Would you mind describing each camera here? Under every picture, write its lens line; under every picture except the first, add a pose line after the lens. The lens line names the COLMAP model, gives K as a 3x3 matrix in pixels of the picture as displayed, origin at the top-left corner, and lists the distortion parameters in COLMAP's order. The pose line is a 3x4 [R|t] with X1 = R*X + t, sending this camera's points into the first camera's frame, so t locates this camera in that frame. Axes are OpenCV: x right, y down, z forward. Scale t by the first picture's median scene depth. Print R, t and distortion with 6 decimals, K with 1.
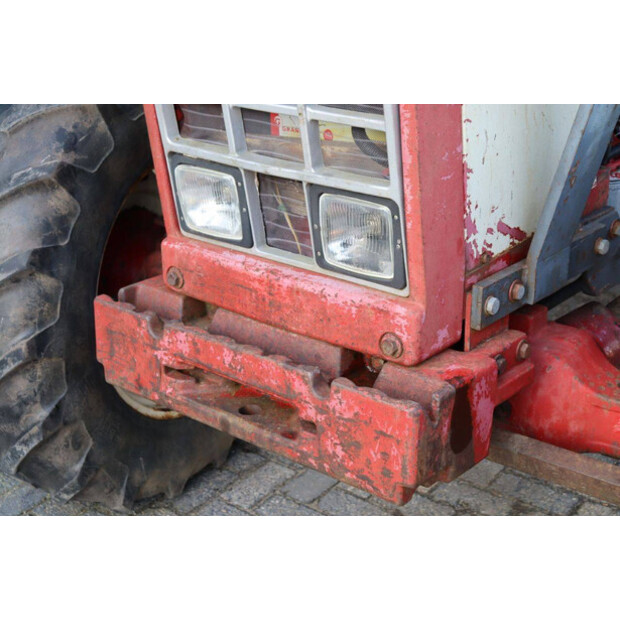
lens RADIAL K [[1049.3, 0, 309.6], [0, 1049.3, 310.5], [0, 0, 1]] dist [0.141971, 0.000000]
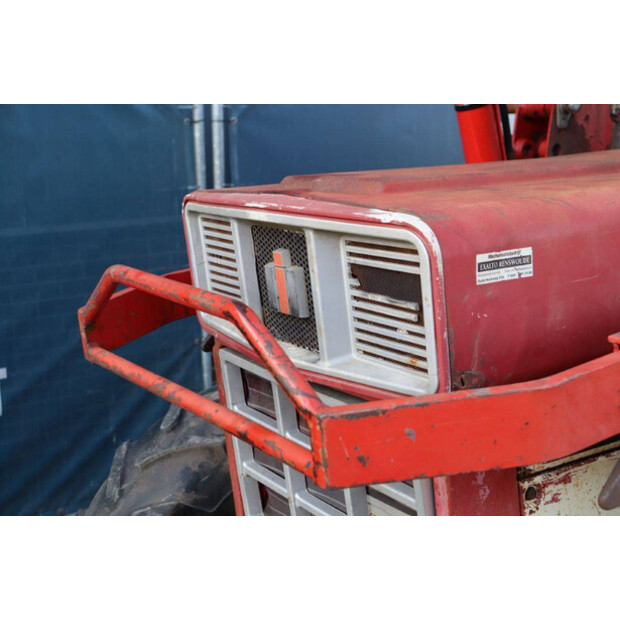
lens RADIAL K [[928.8, 0, 309.3], [0, 928.8, 310.9], [0, 0, 1]] dist [0.088608, 0.000000]
pose [[0.957428, 0.059699, -0.282432, 0.158208], [-0.112485, 0.978202, -0.174551, -0.213699], [0.265855, 0.198889, 0.943273, 0.168368]]
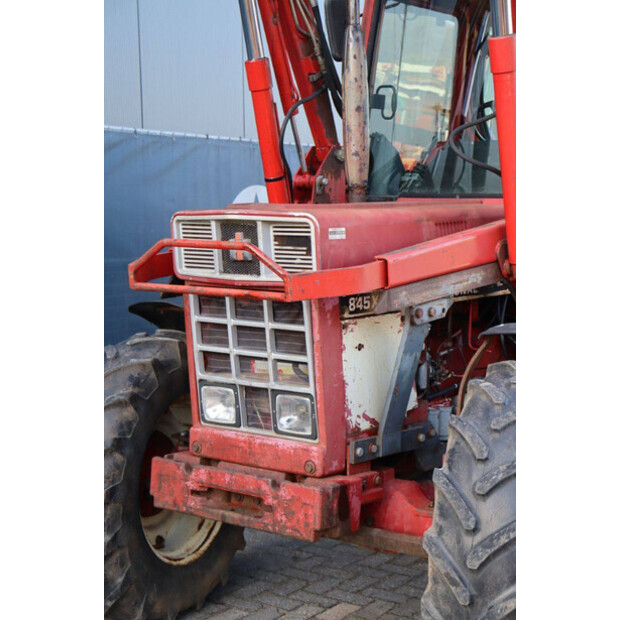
lens RADIAL K [[1143.1, 0, 310.2], [0, 1143.1, 309.5], [0, 0, 1]] dist [0.175057, 0.000000]
pose [[0.997899, 0.029355, 0.057760, -0.055278], [-0.010243, 0.951738, -0.306741, 0.391843], [-0.063976, 0.305505, 0.950039, -1.122039]]
